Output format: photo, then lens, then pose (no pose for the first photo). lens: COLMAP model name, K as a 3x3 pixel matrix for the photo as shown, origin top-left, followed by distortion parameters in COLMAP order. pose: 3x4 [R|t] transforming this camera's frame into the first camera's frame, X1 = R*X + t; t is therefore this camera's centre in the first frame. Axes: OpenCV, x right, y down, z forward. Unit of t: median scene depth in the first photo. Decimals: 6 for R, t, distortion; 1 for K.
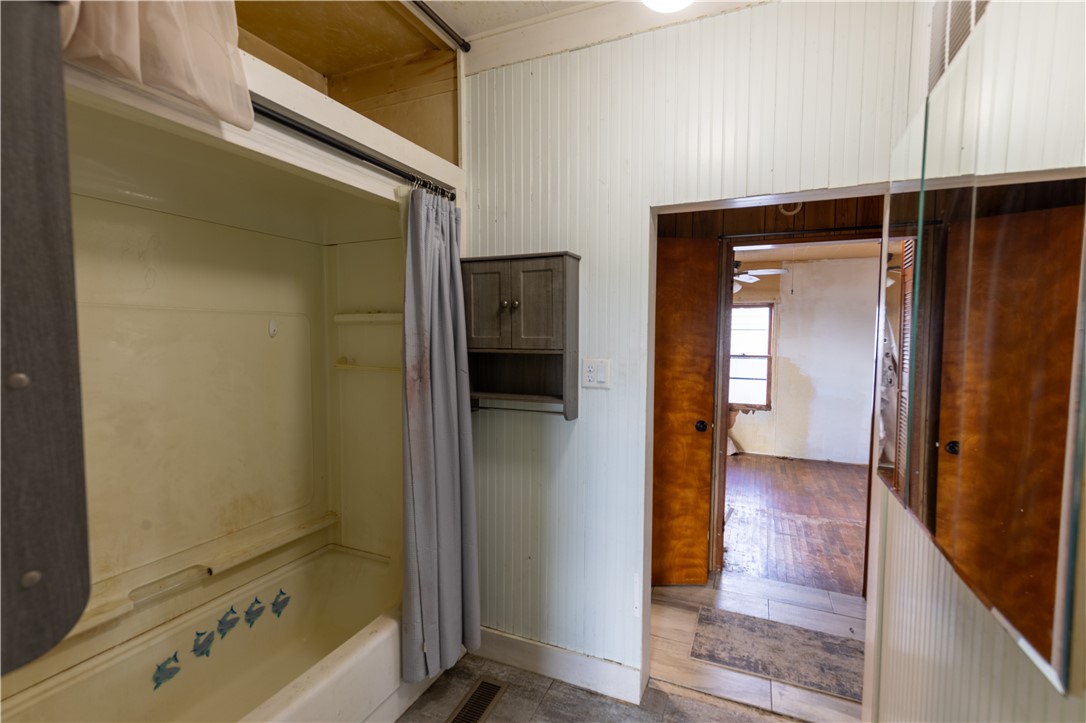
lens RADIAL K [[495.5, 0, 543.0], [0, 495.5, 361.5], [0, 0, 1]] dist [0.000596, -0.000090]
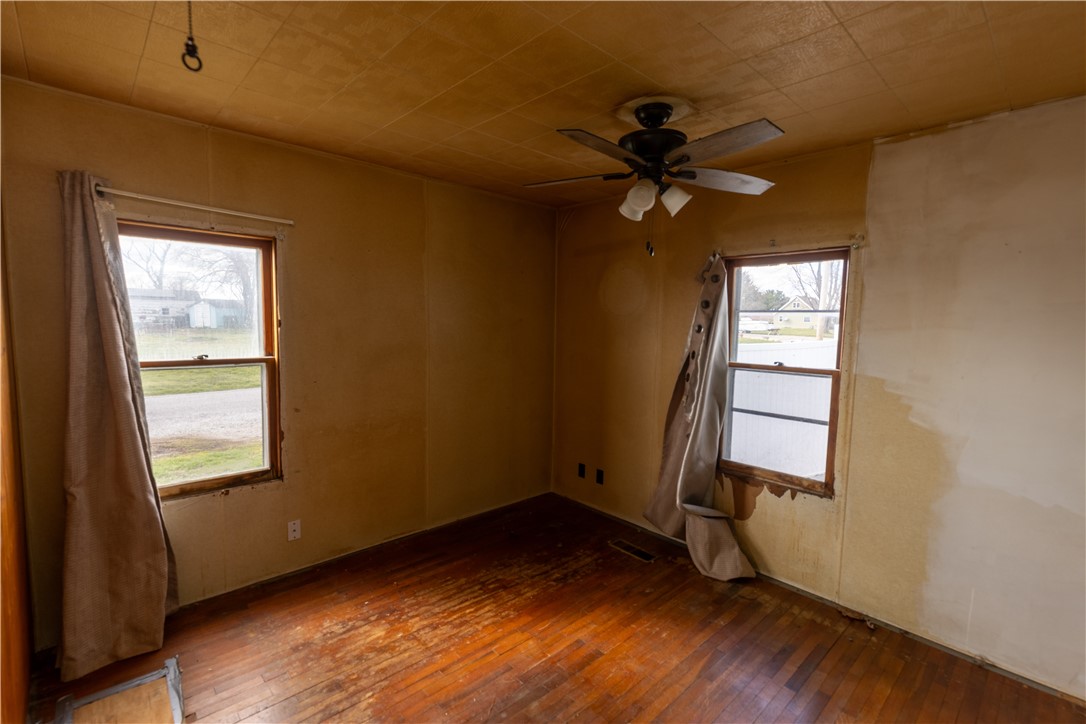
lens RADIAL K [[495.5, 0, 543.0], [0, 495.5, 362.0], [0, 0, 1]] dist [0.000596, -0.000090]
pose [[0.922027, 0.044642, -0.384543, 0.389907], [-0.036348, 0.998924, 0.028814, -0.023213], [0.385416, -0.012590, 0.922657, 0.508747]]
